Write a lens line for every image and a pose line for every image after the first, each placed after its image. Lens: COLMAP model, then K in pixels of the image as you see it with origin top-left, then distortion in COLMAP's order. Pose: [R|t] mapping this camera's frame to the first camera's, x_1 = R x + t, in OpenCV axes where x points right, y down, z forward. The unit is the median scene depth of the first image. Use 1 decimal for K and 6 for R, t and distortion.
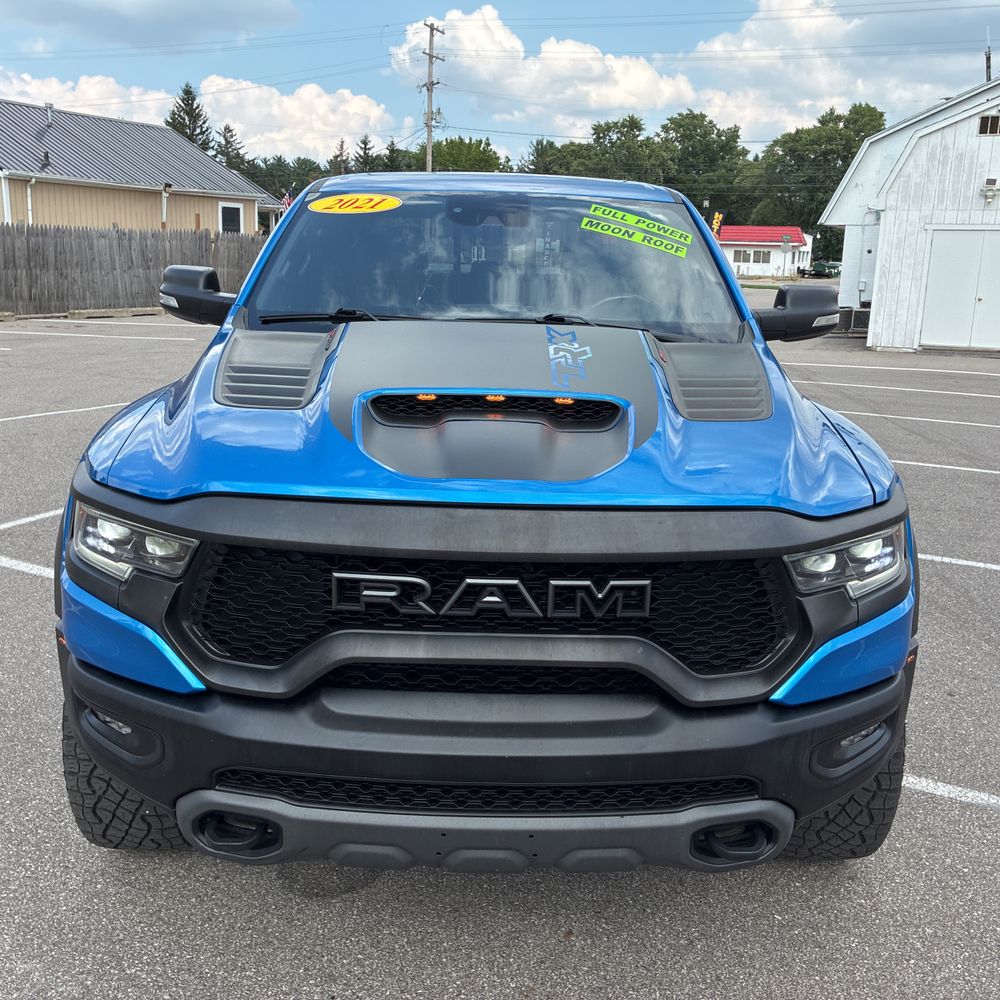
lens RADIAL K [[1013.7, 0, 498.3], [0, 1013.7, 487.4], [0, 0, 1]] dist [0.016566, 0.000000]
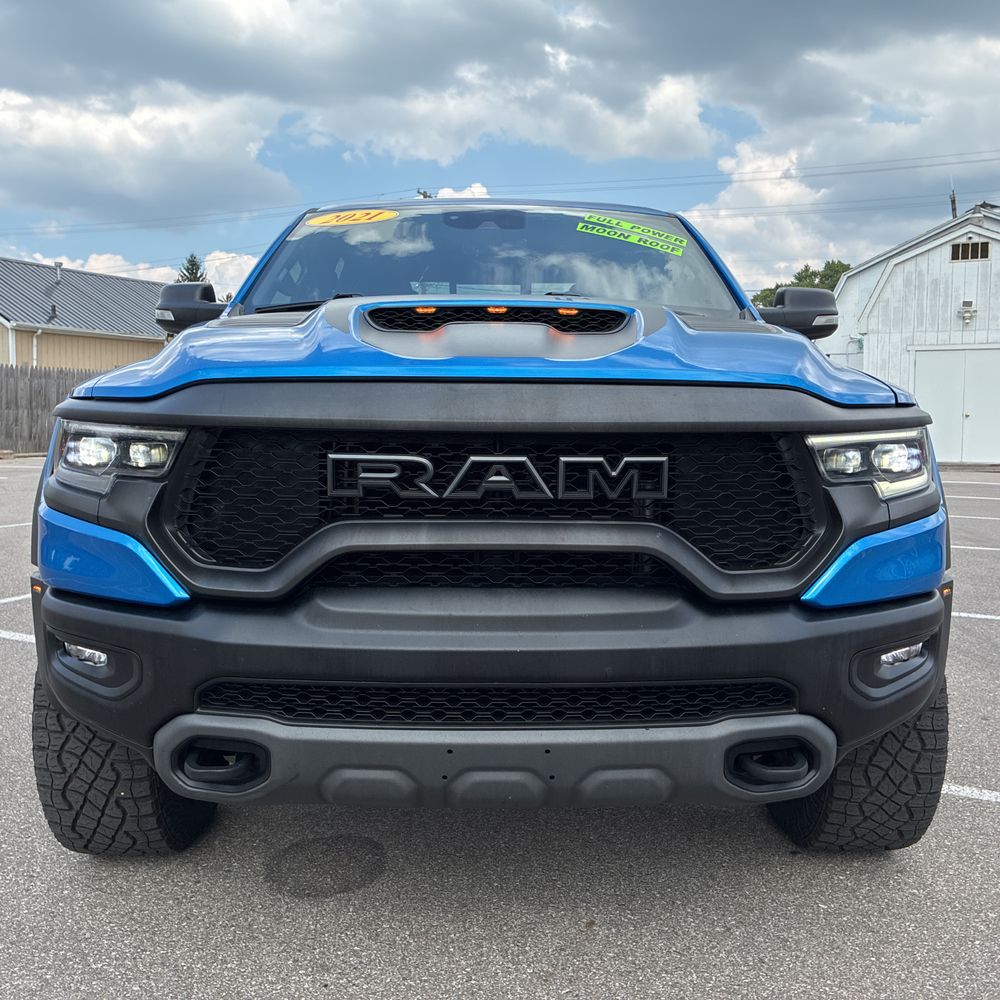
lens RADIAL K [[1013.7, 0, 499.0], [0, 1013.7, 483.8], [0, 0, 1]] dist [0.016566, 0.000000]
pose [[0.999781, -0.020102, 0.005901, -0.001305], [0.020773, 0.987766, -0.154552, 0.029421], [-0.002722, 0.154641, 0.987967, 0.008926]]
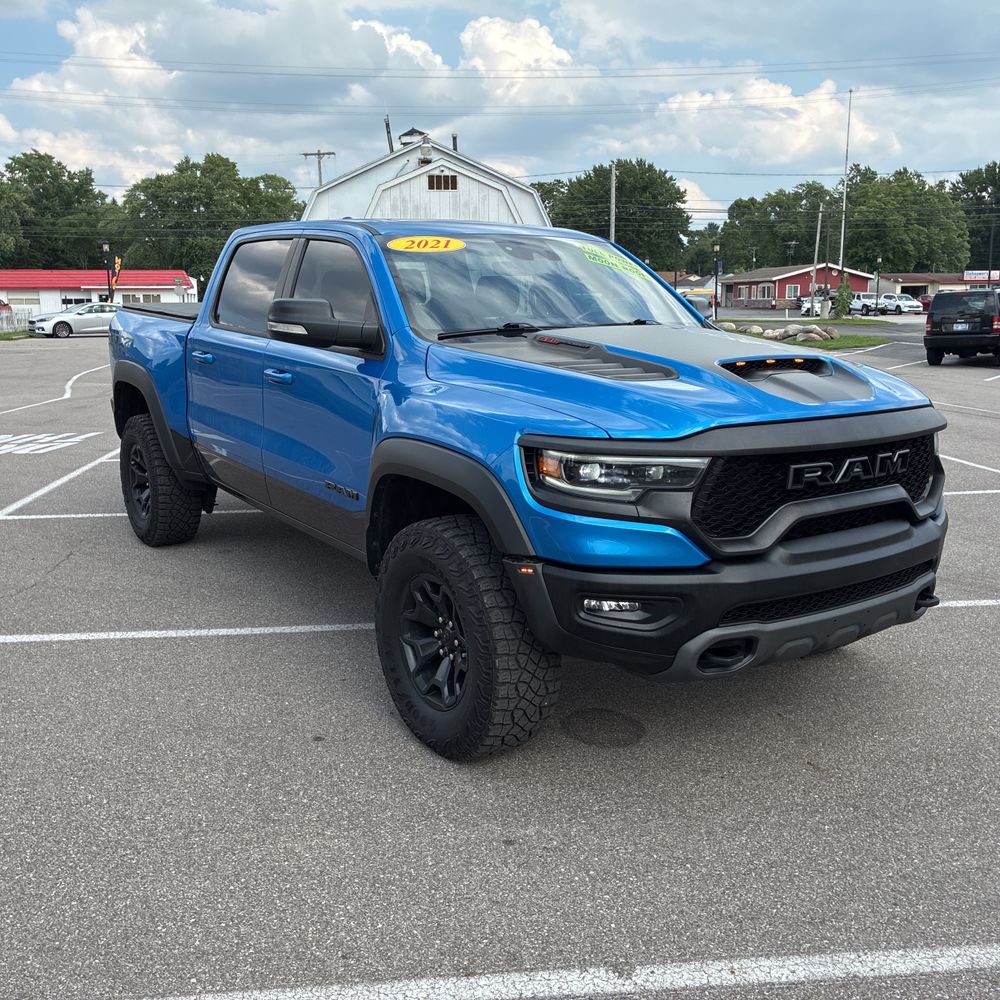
lens RADIAL K [[1013.7, 0, 483.2], [0, 1013.7, 491.0], [0, 0, 1]] dist [0.016566, 0.000000]
pose [[0.830127, -0.133308, 0.541403, -0.165023], [0.153632, 0.988098, 0.007735, 0.004101], [-0.535991, 0.076755, 0.840727, -0.010691]]
